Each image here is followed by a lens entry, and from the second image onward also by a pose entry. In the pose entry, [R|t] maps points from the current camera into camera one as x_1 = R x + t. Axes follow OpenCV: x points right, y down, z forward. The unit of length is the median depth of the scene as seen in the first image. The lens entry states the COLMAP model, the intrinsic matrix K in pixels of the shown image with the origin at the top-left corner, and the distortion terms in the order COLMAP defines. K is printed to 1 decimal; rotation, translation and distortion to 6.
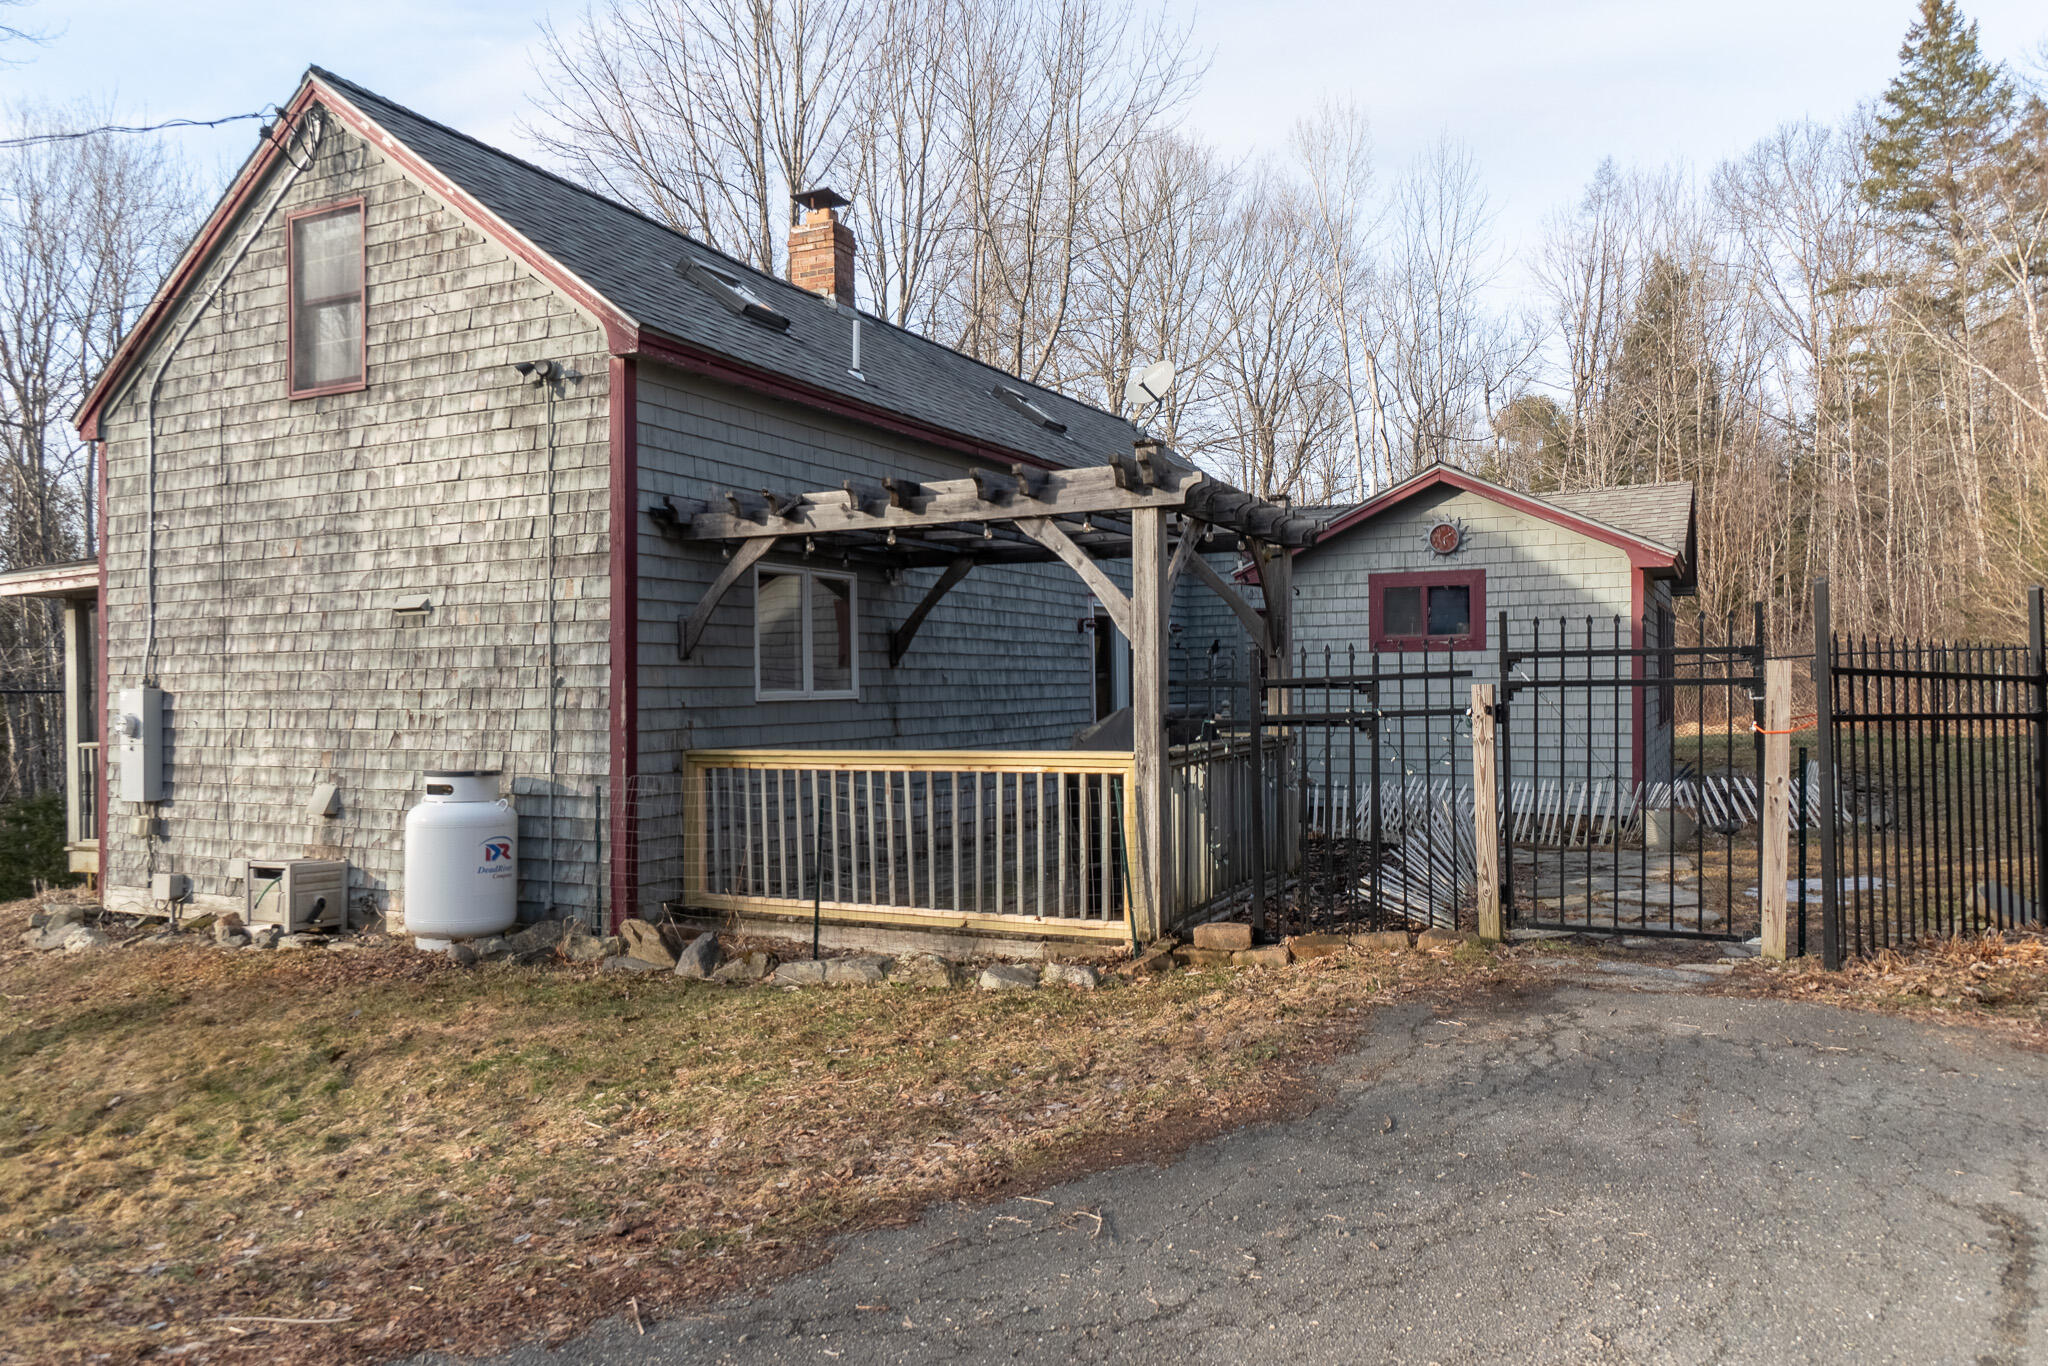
lens RADIAL K [[1437.4, 0, 1018.2], [0, 1437.4, 686.8], [0, 0, 1]] dist [-0.009711, 0.001876]
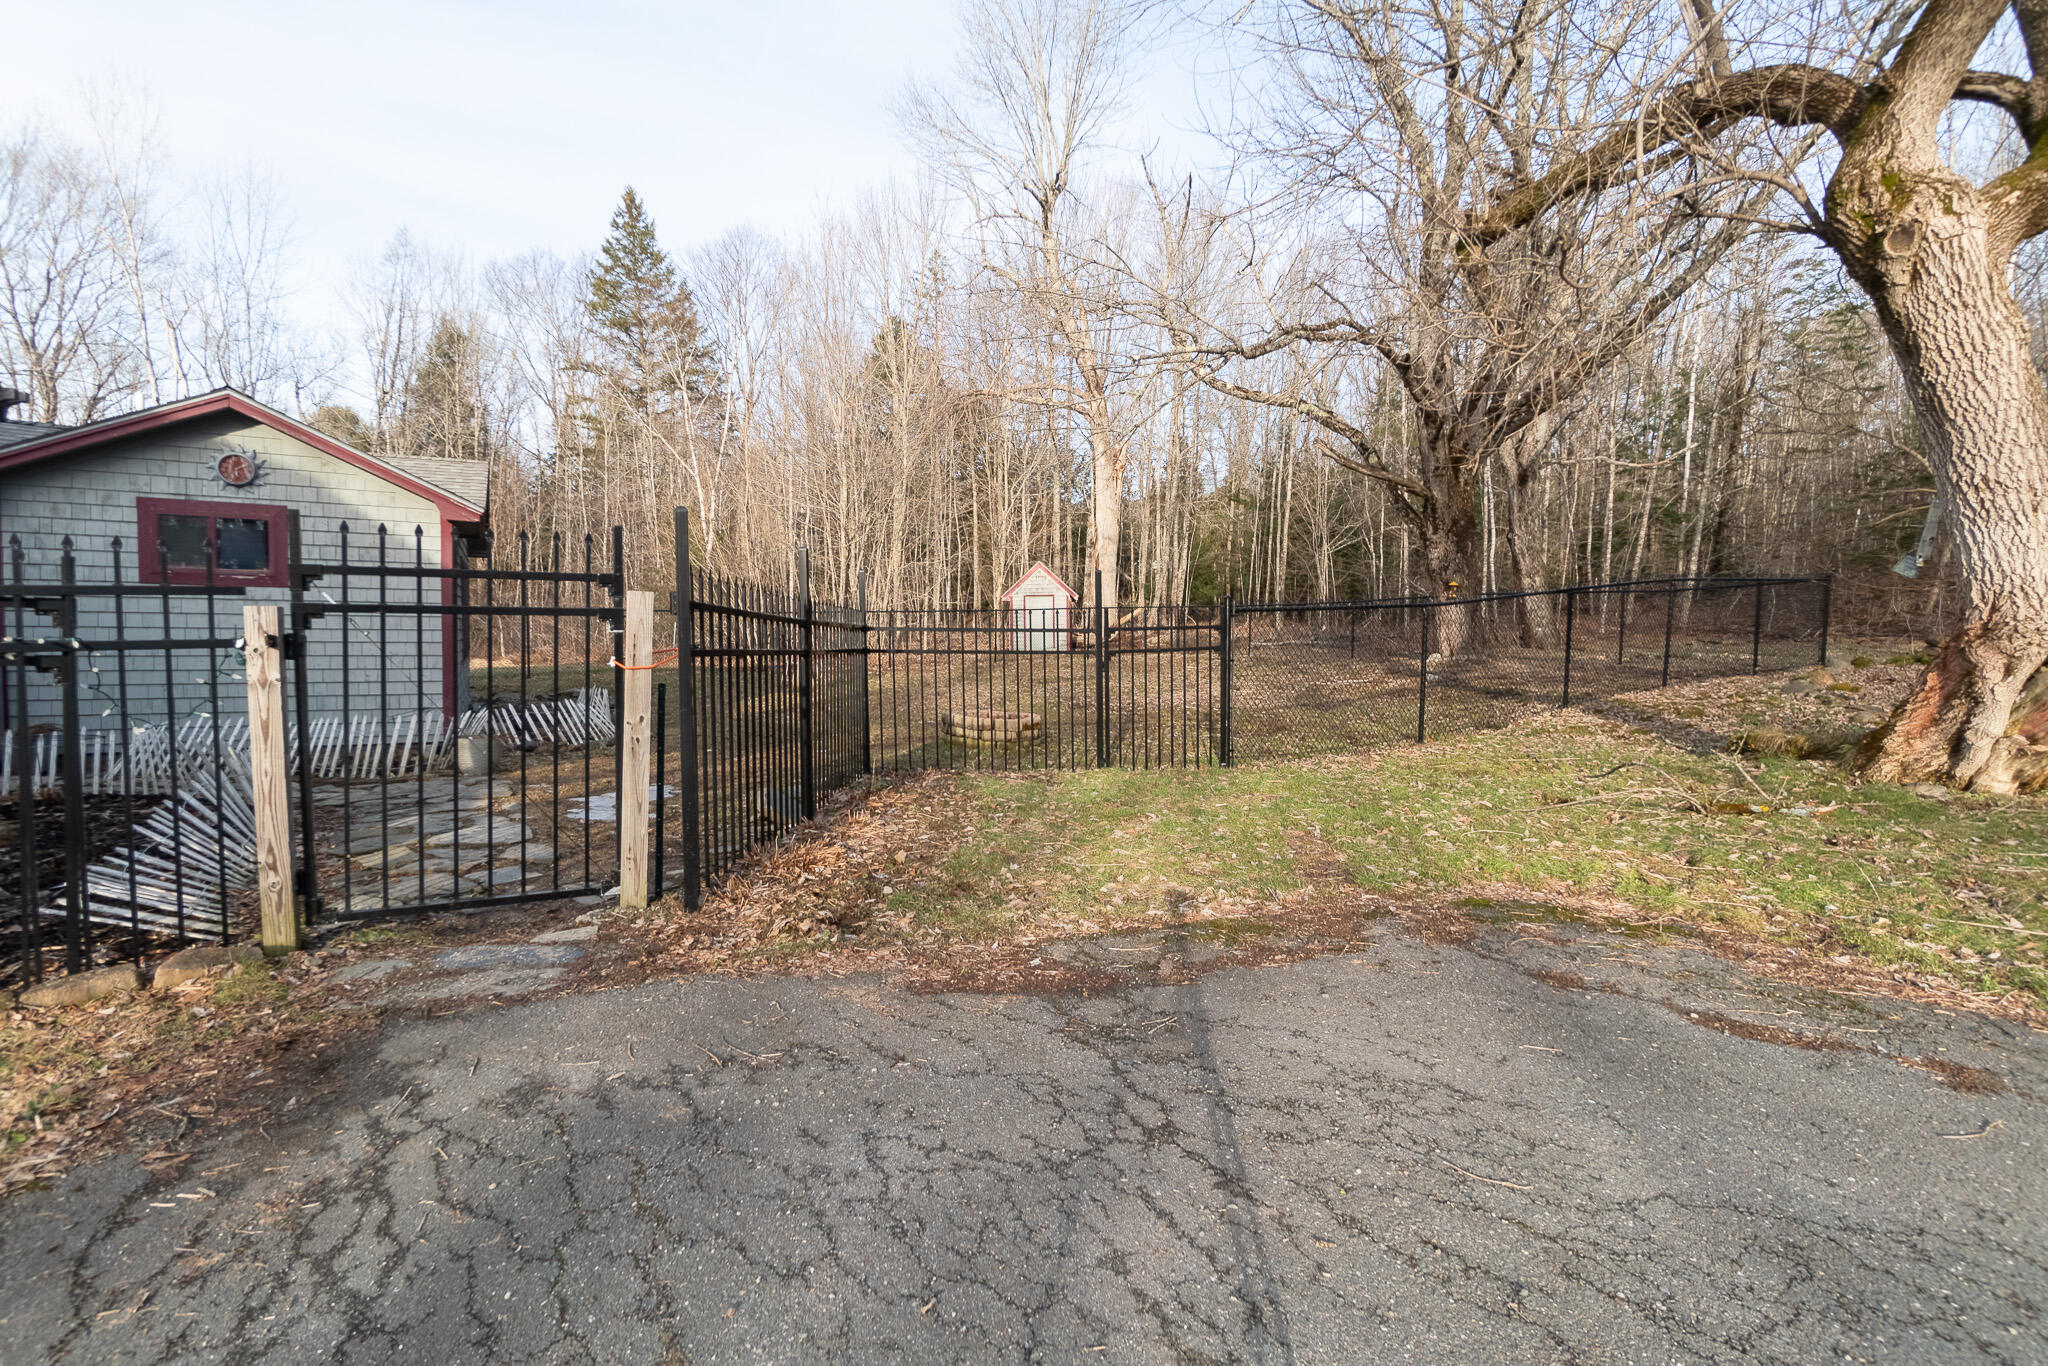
lens RADIAL K [[975.1, 0, 1013.7], [0, 975.1, 688.8], [0, 0, 1]] dist [-0.009025, 0.001038]
pose [[0.583129, -0.027677, 0.811908, 0.066119], [-0.018085, 0.998730, 0.047035, 0.004719], [-0.812178, -0.042111, 0.581888, 0.182924]]
